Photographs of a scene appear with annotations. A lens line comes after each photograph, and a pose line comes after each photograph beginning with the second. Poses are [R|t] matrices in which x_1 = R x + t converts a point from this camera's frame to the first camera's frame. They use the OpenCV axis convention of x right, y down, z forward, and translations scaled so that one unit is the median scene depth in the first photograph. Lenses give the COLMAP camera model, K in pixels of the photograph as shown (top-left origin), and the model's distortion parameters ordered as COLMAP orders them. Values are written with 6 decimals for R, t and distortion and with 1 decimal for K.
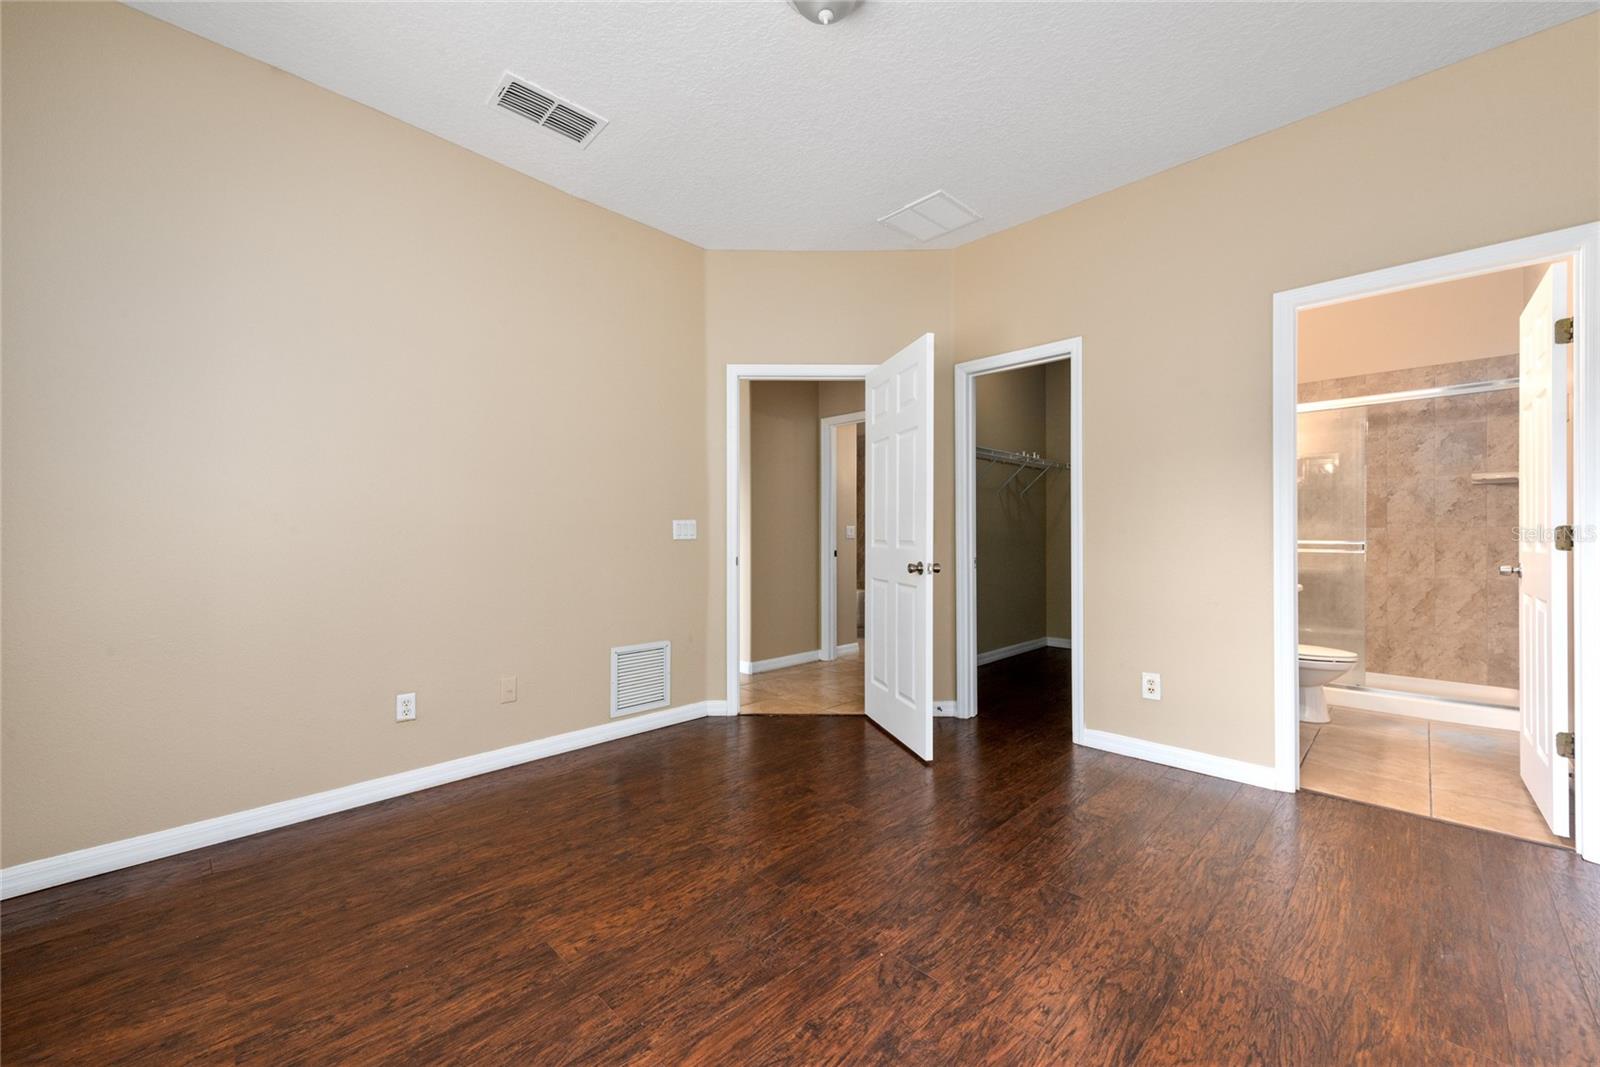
lens RADIAL K [[630.5, 0, 802.3], [0, 630.5, 531.7], [0, 0, 1]] dist [0.013365, -0.002751]
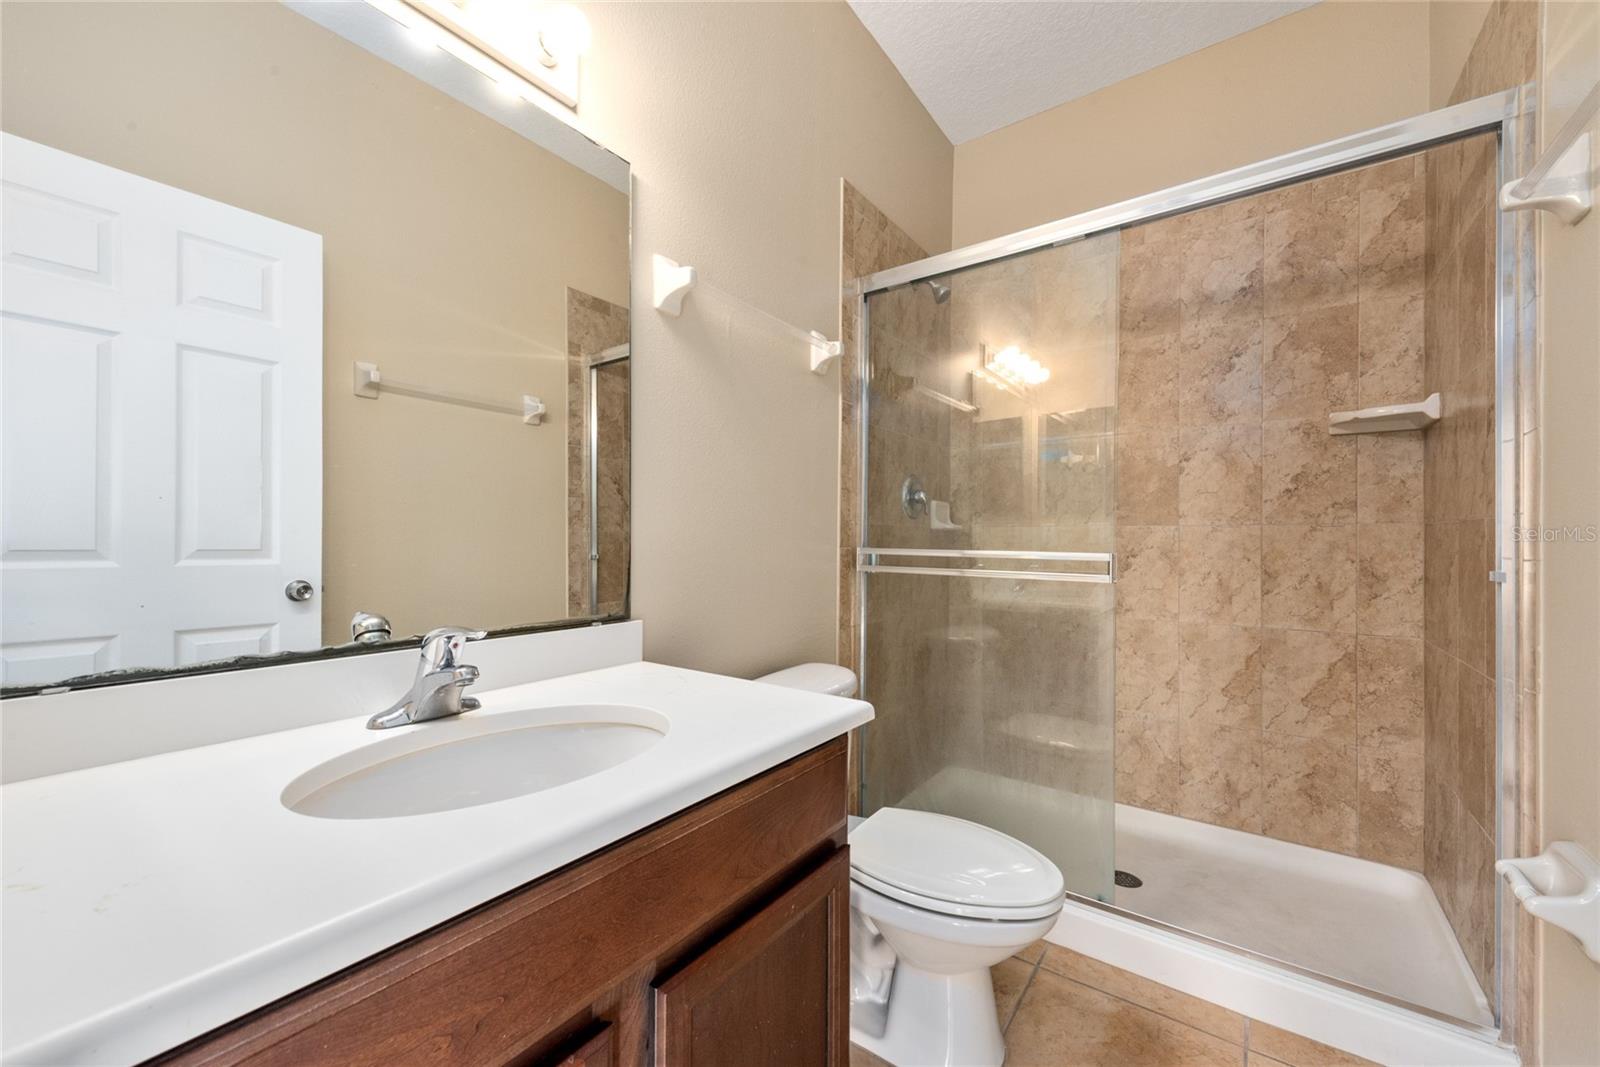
lens RADIAL K [[630.5, 0, 797.5], [0, 630.5, 532.5], [0, 0, 1]] dist [0.013365, -0.002751]
pose [[0.988588, 0.008005, 0.150430, 0.572706], [-0.007456, 0.999963, -0.004217, 0.004033], [-0.150458, 0.003047, 0.988612, 0.577494]]
